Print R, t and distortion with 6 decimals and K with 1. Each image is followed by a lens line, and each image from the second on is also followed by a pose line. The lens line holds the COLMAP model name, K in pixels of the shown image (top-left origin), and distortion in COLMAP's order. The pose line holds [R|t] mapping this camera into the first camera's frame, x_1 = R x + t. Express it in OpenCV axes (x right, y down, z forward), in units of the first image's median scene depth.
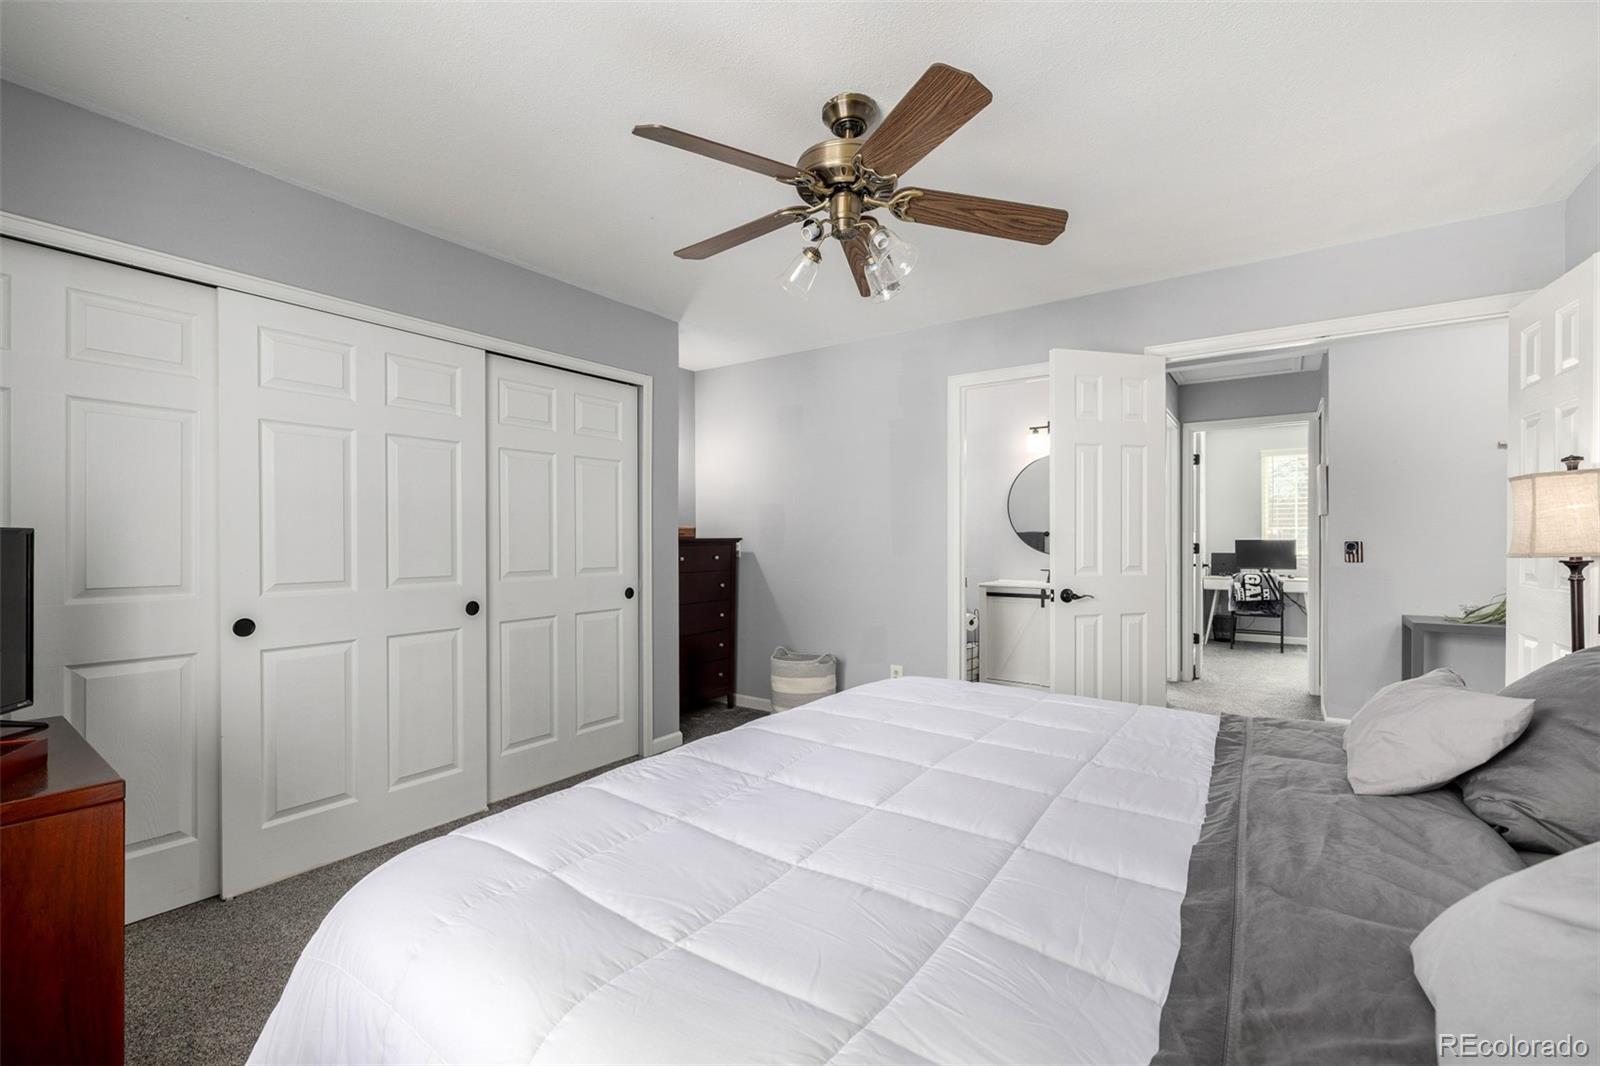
lens RADIAL K [[672.0, 0, 806.1], [0, 672.0, 542.2], [0, 0, 1]] dist [0.003377, -0.000443]
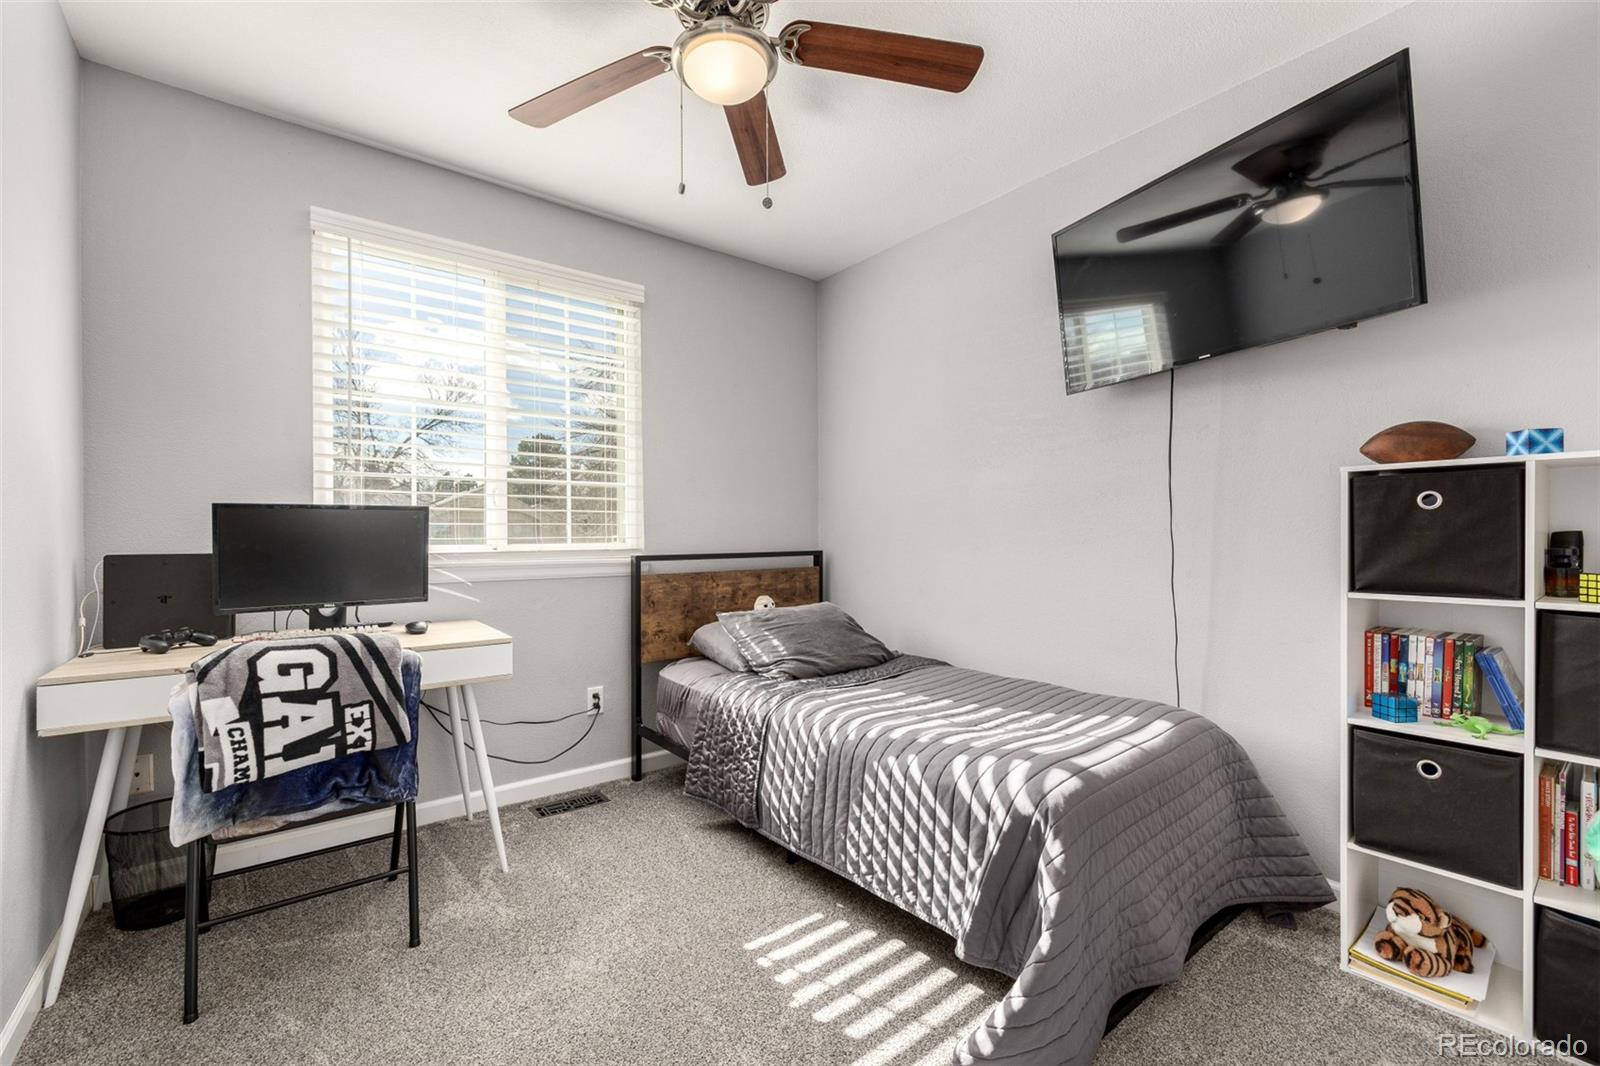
lens RADIAL K [[672.0, 0, 804.8], [0, 672.0, 536.5], [0, 0, 1]] dist [0.003377, -0.000443]
pose [[0.289884, -0.001854, 0.957060, 0.492489], [0.001079, 0.999998, 0.001611, 0.010141], [-0.957061, 0.000565, 0.289886, 0.763840]]
